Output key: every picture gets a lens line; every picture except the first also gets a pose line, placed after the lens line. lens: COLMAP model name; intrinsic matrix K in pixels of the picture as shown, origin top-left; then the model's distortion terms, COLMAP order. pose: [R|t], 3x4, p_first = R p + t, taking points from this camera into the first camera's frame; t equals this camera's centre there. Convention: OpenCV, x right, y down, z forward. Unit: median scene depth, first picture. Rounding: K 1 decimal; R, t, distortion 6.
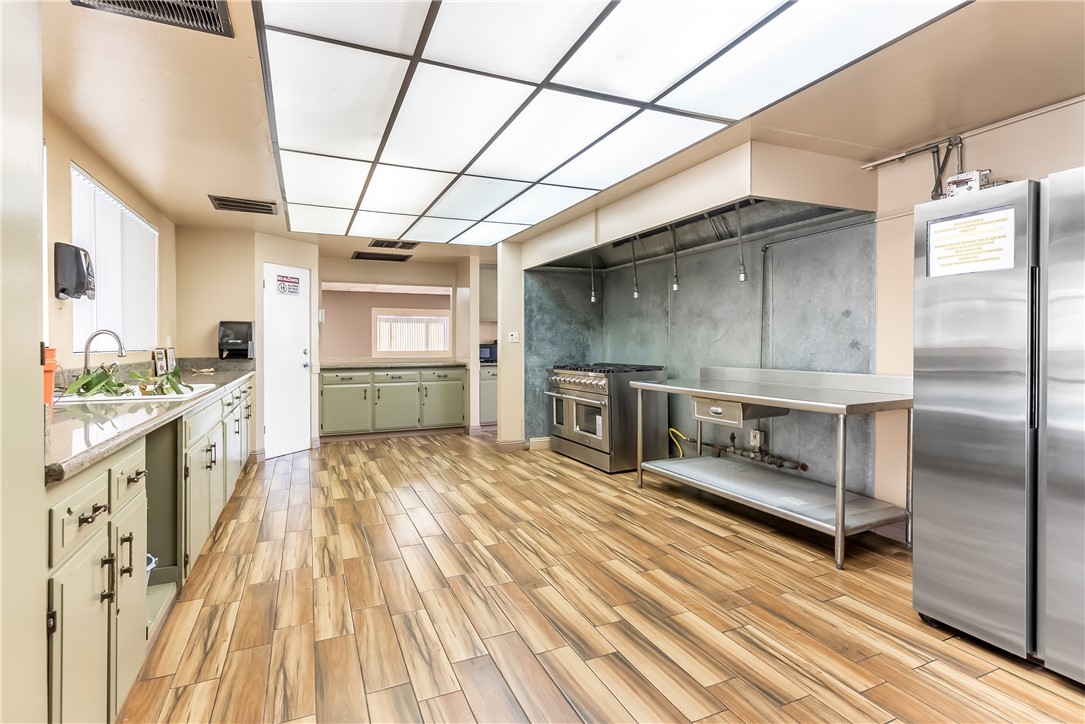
lens RADIAL K [[528.6, 0, 542.6], [0, 528.6, 344.4], [0, 0, 1]] dist [0.001232, 0.000096]
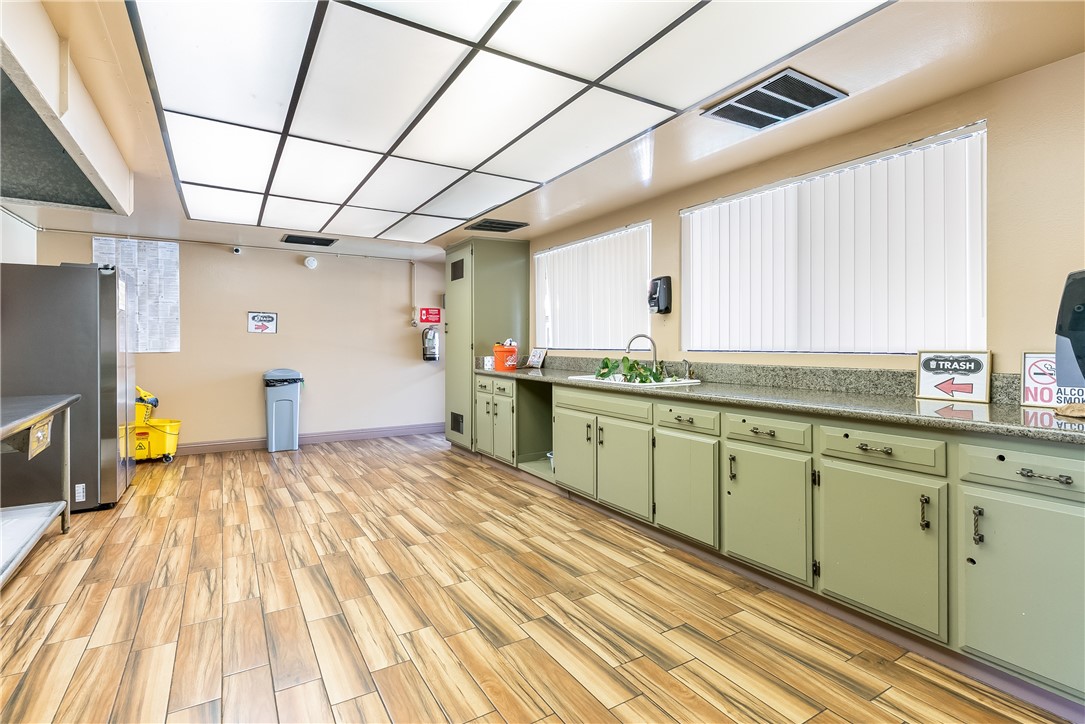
lens RADIAL K [[528.6, 0, 542.6], [0, 528.6, 344.4], [0, 0, 1]] dist [0.001232, 0.000096]
pose [[-0.992569, 0.004251, -0.121609, -0.320045], [0.004075, 0.999990, 0.001696, -0.002241], [0.121615, 0.001188, -0.992577, 2.010248]]
